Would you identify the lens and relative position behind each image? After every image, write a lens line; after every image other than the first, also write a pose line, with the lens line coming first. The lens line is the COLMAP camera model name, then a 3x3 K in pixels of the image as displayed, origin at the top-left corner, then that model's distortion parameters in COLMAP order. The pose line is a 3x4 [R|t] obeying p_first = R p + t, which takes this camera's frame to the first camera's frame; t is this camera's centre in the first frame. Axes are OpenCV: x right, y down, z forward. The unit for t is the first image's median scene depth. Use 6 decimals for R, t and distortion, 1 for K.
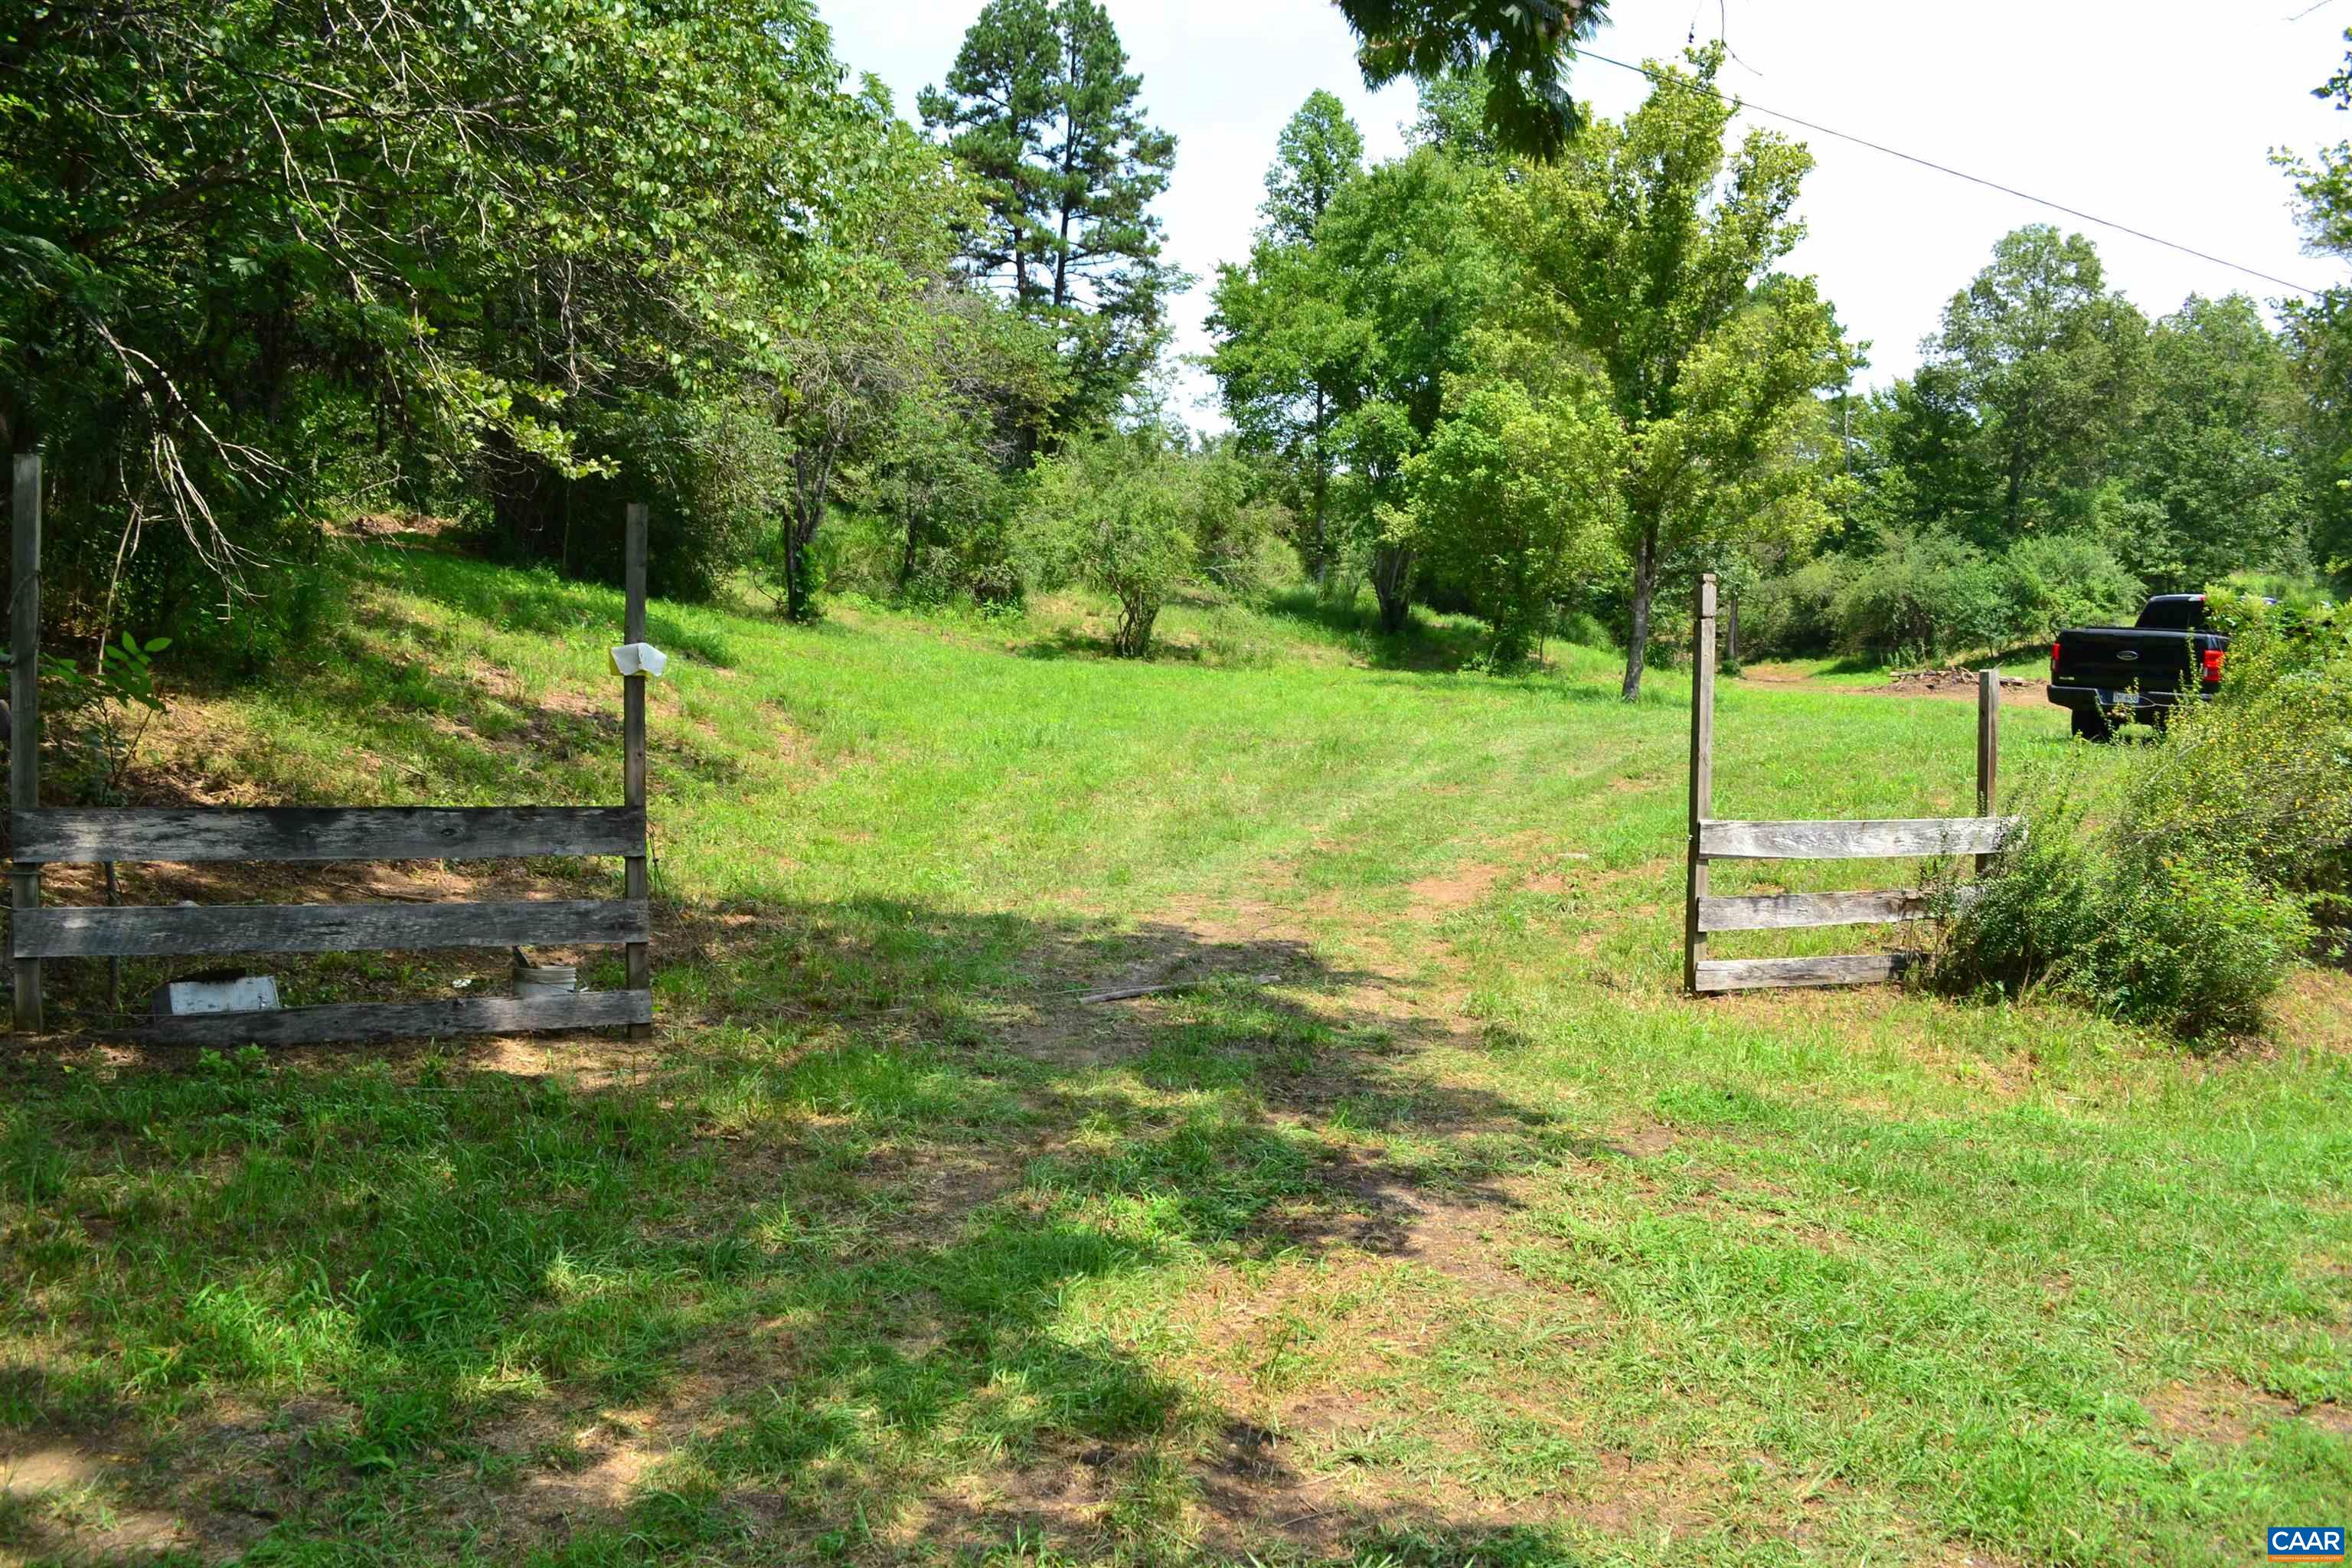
lens RADIAL K [[1884.5, 0, 1169.7], [0, 1884.5, 796.9], [0, 0, 1]] dist [-0.087653, 0.018606]
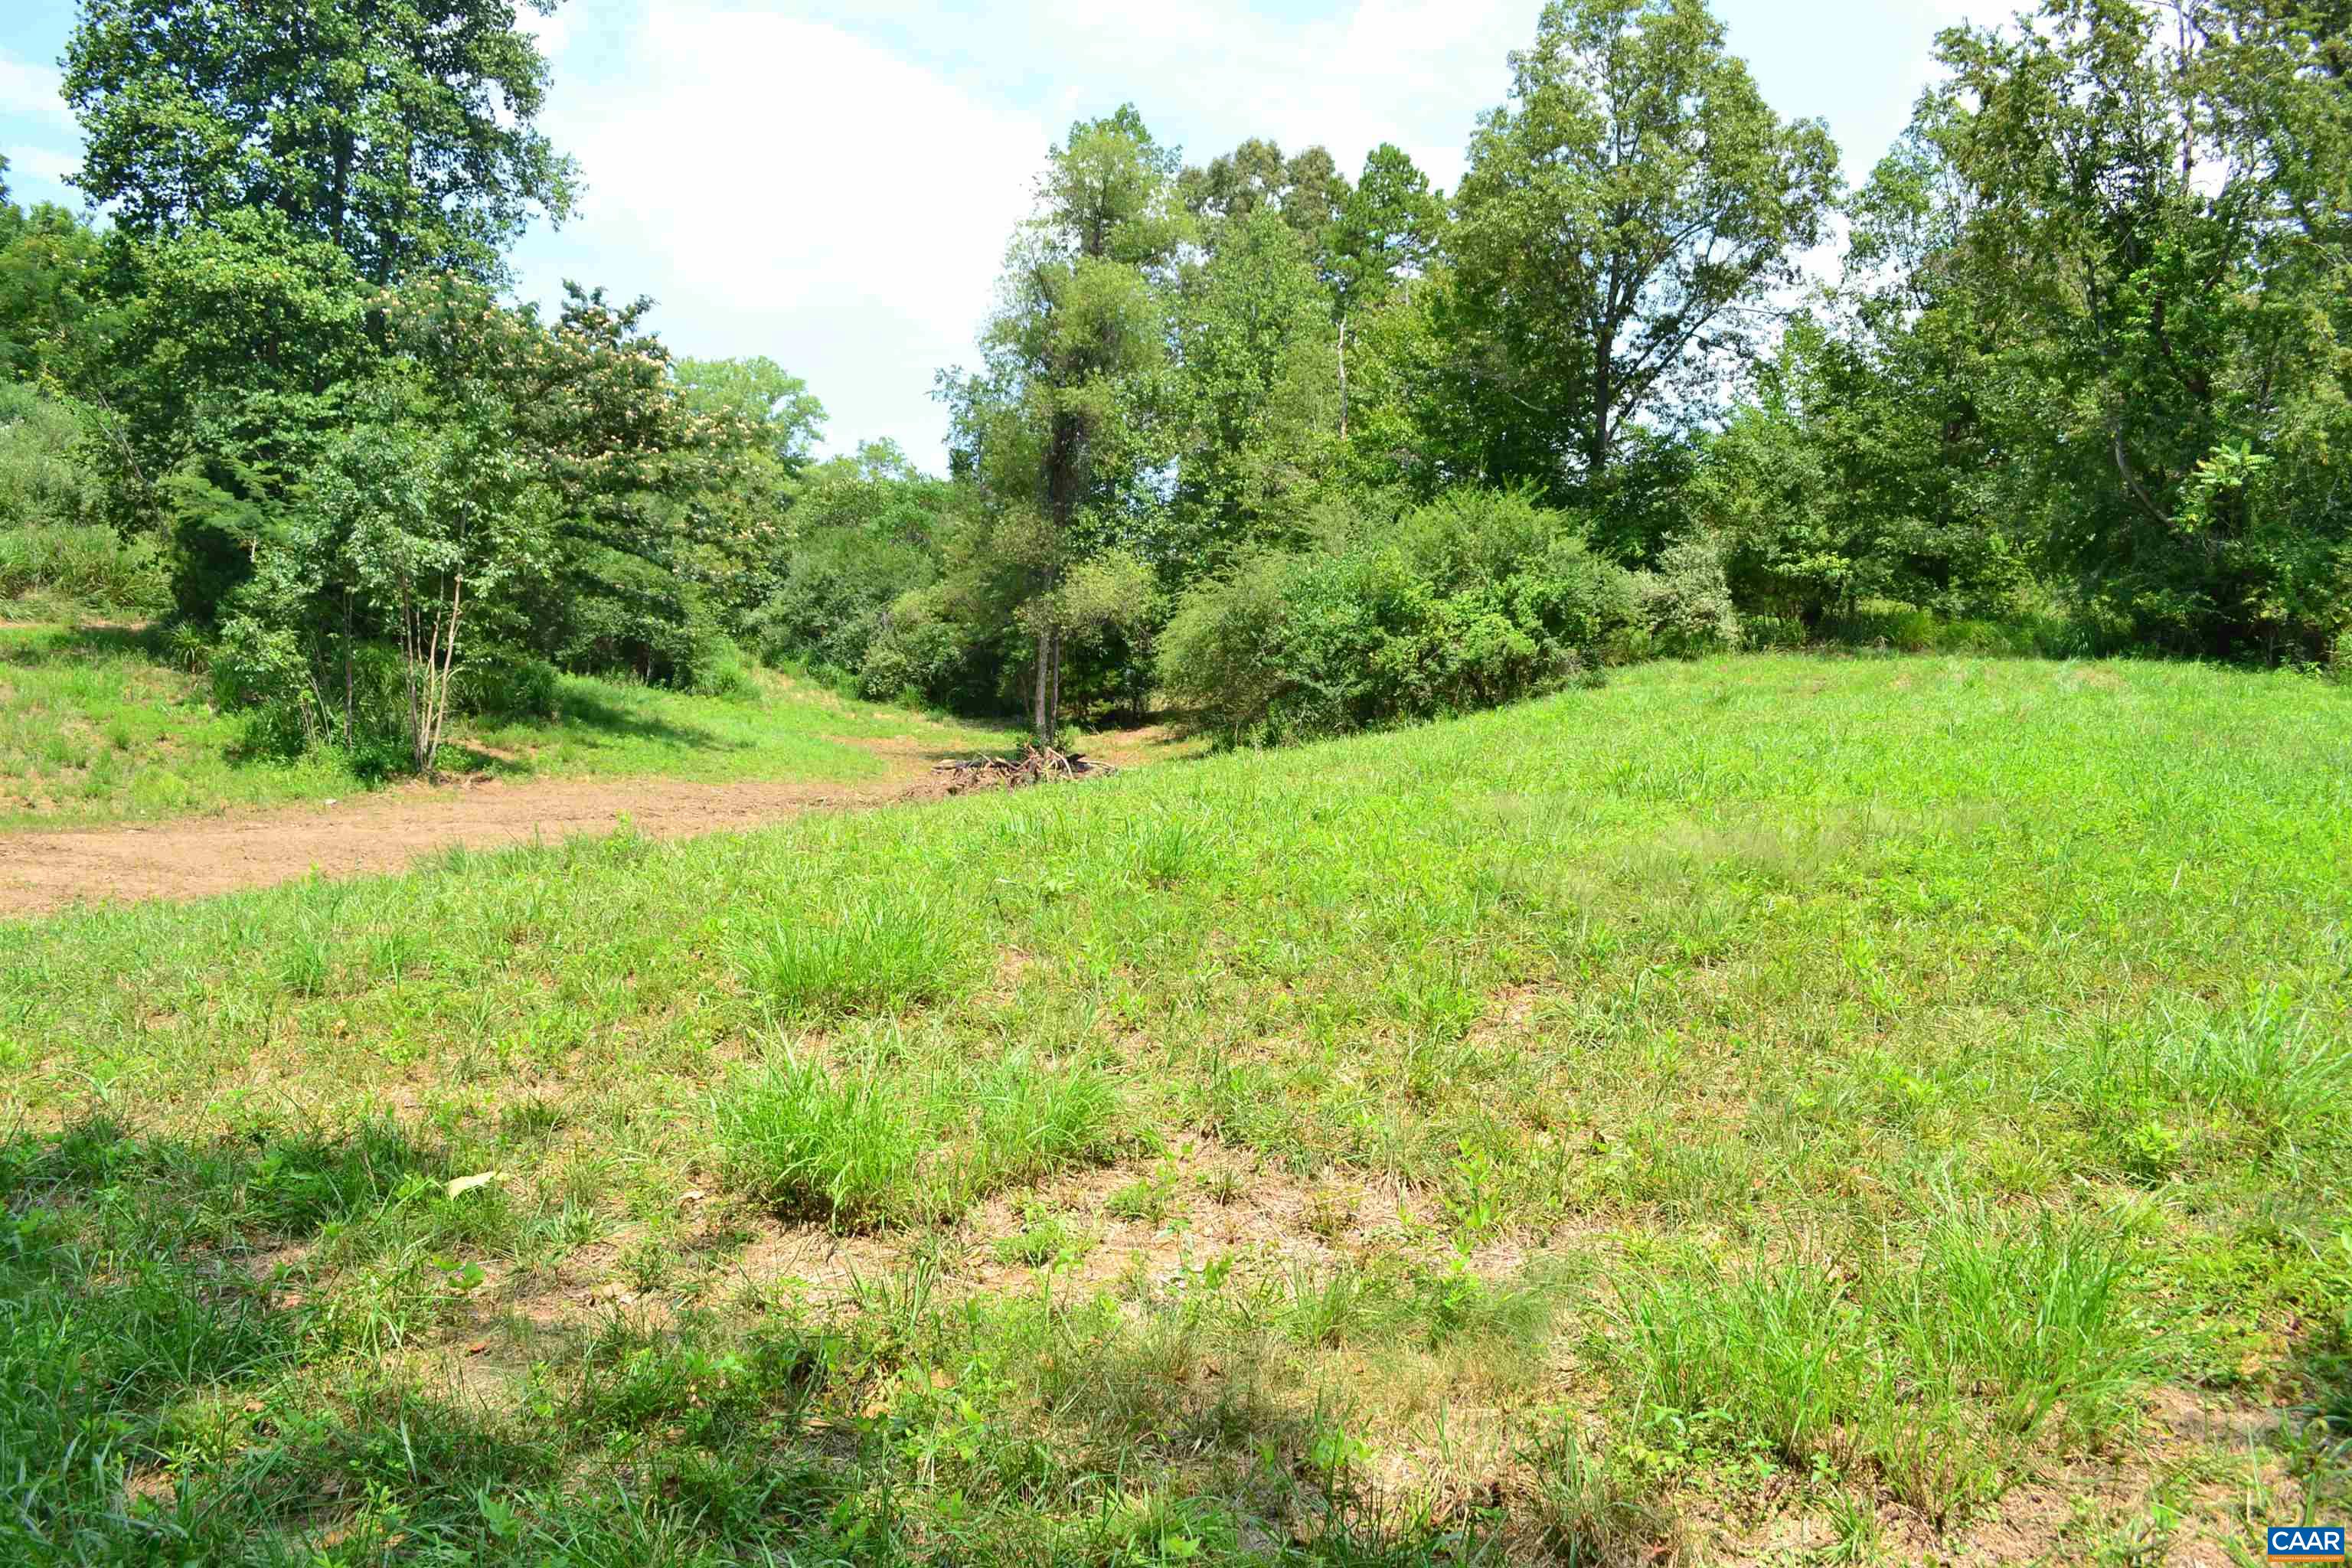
lens RADIAL K [[1884.5, 0, 1177.5], [0, 1884.5, 786.6], [0, 0, 1]] dist [-0.087653, 0.018606]
pose [[0.987200, 0.009653, -0.159194, 0.645505], [-0.017724, 0.998624, -0.049356, -0.043213], [0.158499, 0.051546, 0.986013, 0.632749]]
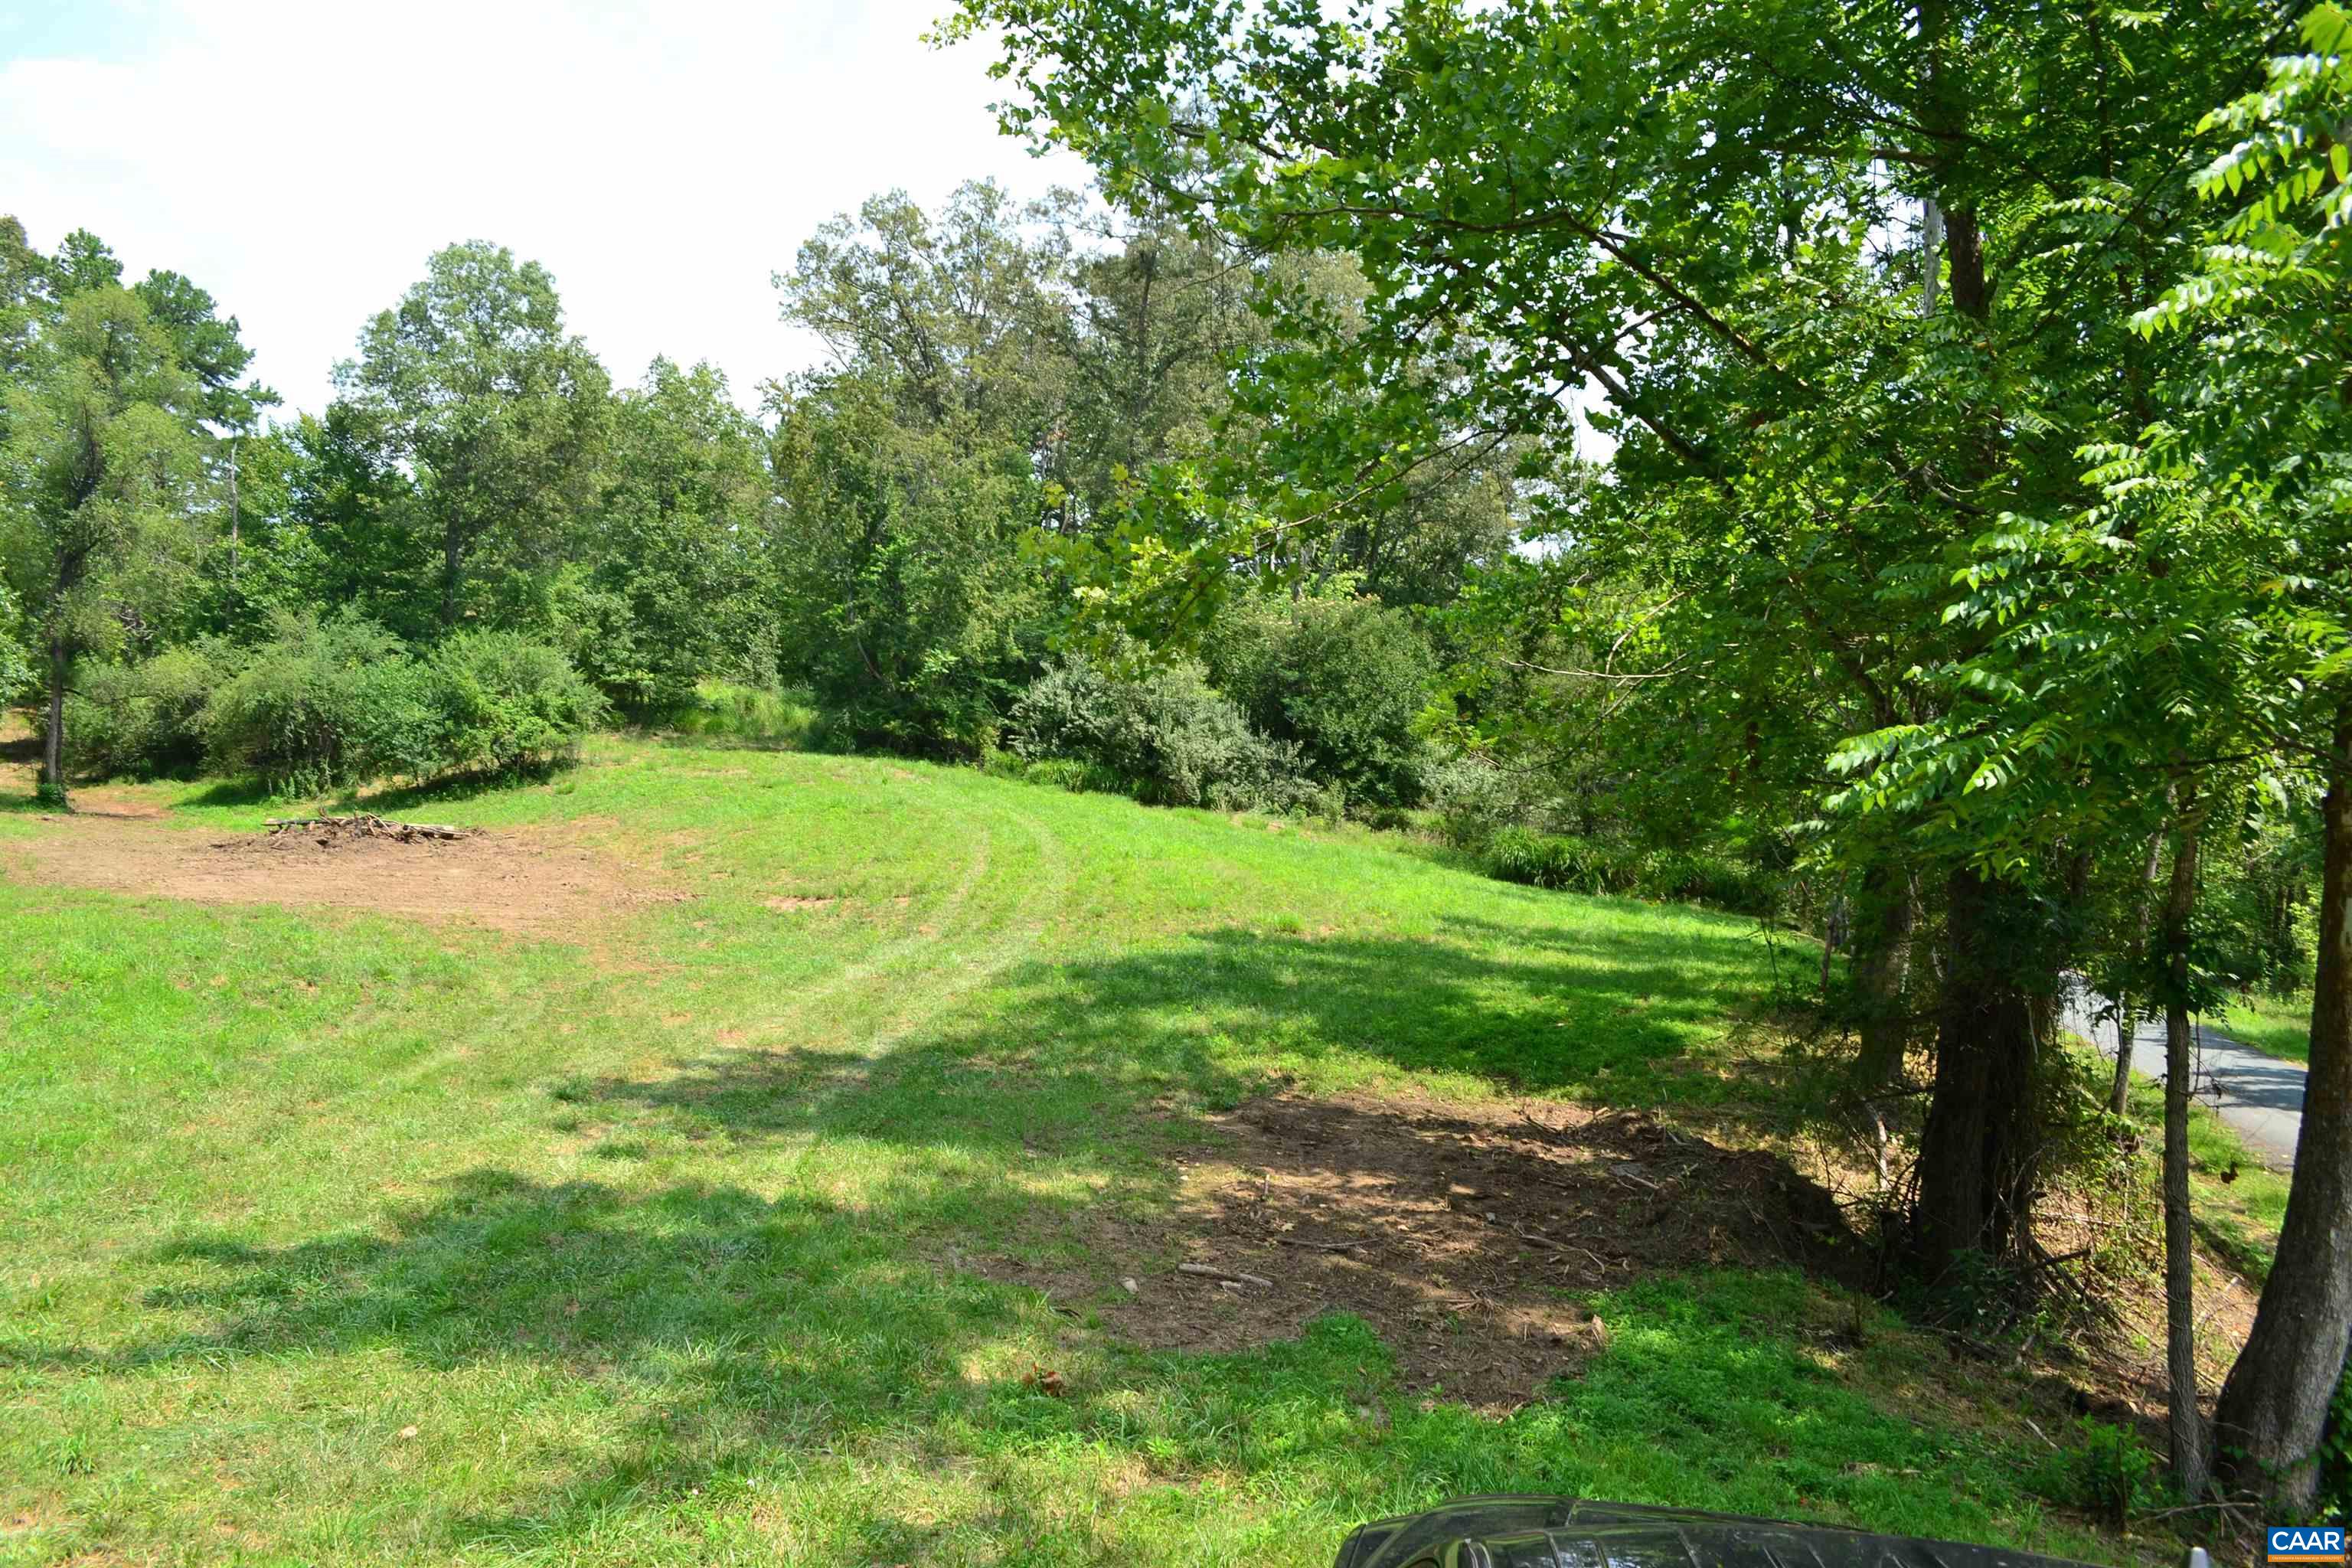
lens RADIAL K [[1884.5, 0, 1152.8], [0, 1884.5, 809.1], [0, 0, 1]] dist [-0.087653, 0.018606]
pose [[0.711844, 0.000437, 0.702338, 0.172165], [0.023369, 0.999431, -0.024307, -0.056669], [-0.701949, 0.033715, 0.711429, 0.346525]]
